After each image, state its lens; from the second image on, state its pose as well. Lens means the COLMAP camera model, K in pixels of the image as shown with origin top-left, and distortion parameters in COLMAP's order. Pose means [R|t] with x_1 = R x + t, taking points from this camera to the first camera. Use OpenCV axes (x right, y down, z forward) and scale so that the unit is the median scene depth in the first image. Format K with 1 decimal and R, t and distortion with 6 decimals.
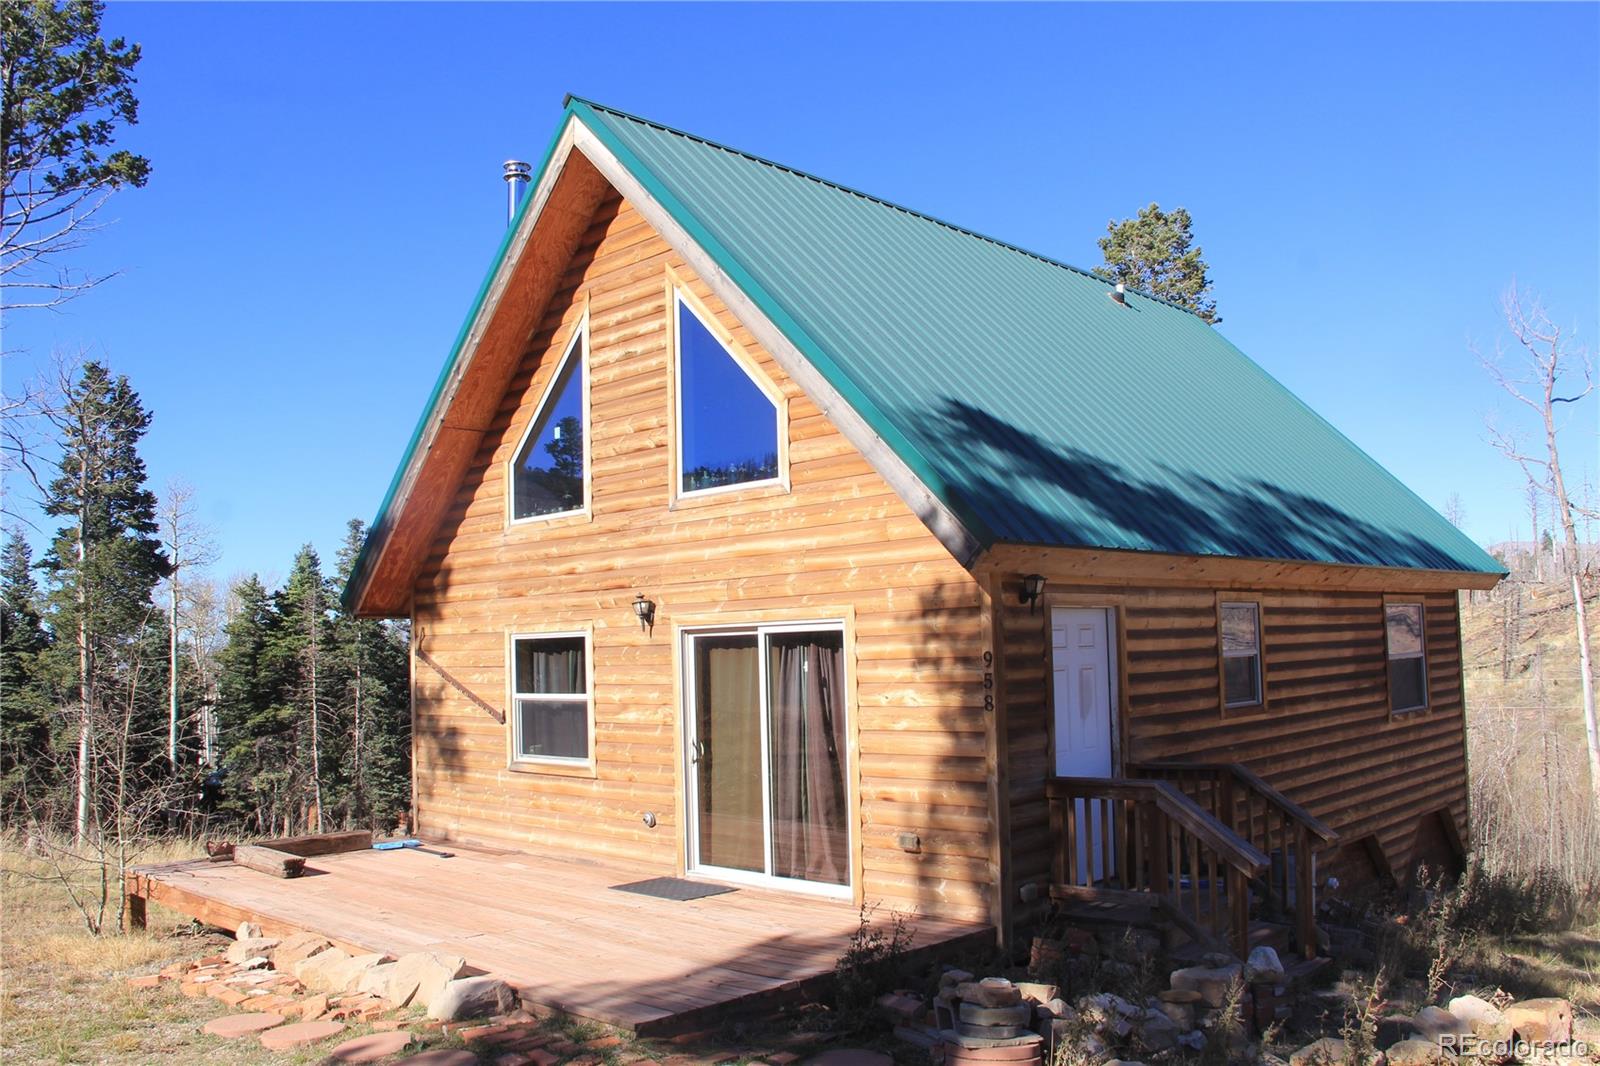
lens RADIAL K [[1292.2, 0, 800.0], [0, 1292.2, 533.0], [0, 0, 1]] dist [-0.133364, 0.002014]
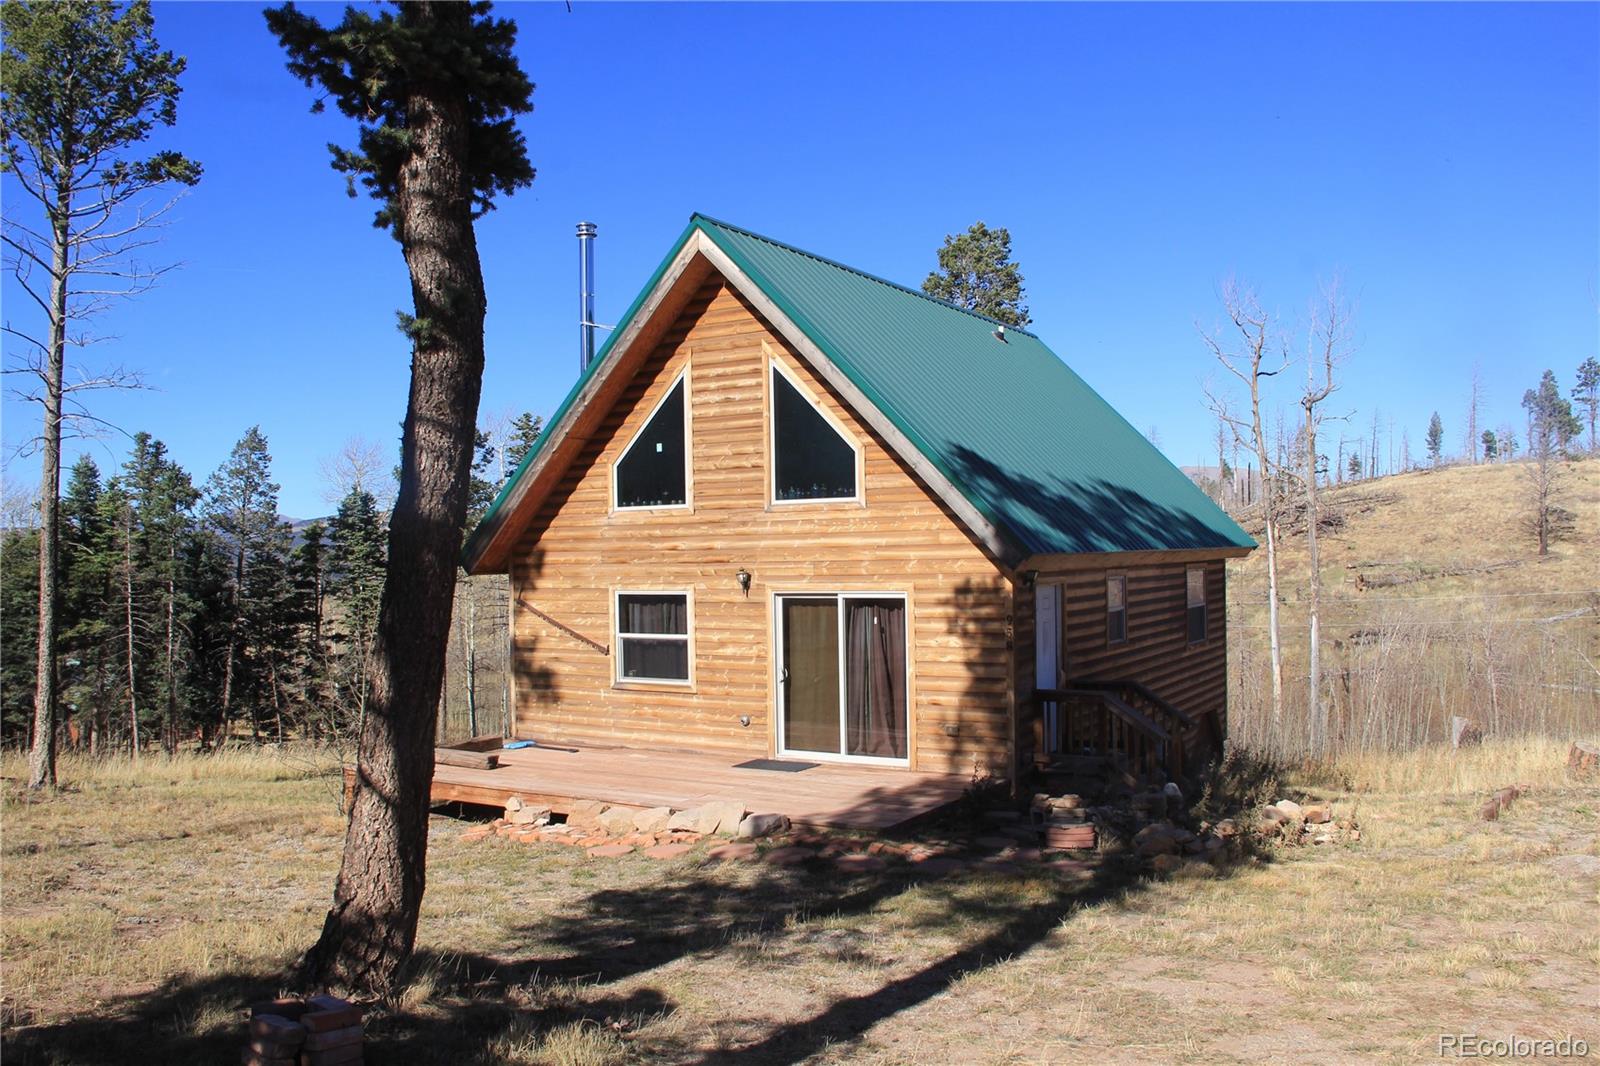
lens RADIAL K [[1292.2, 0, 800.0], [0, 1292.2, 533.0], [0, 0, 1]] dist [-0.133364, 0.002014]
pose [[0.974556, 0.014450, 0.223680, -0.374203], [-0.030556, 0.997169, 0.068711, -0.091865], [-0.222054, -0.073798, 0.972238, -0.421639]]
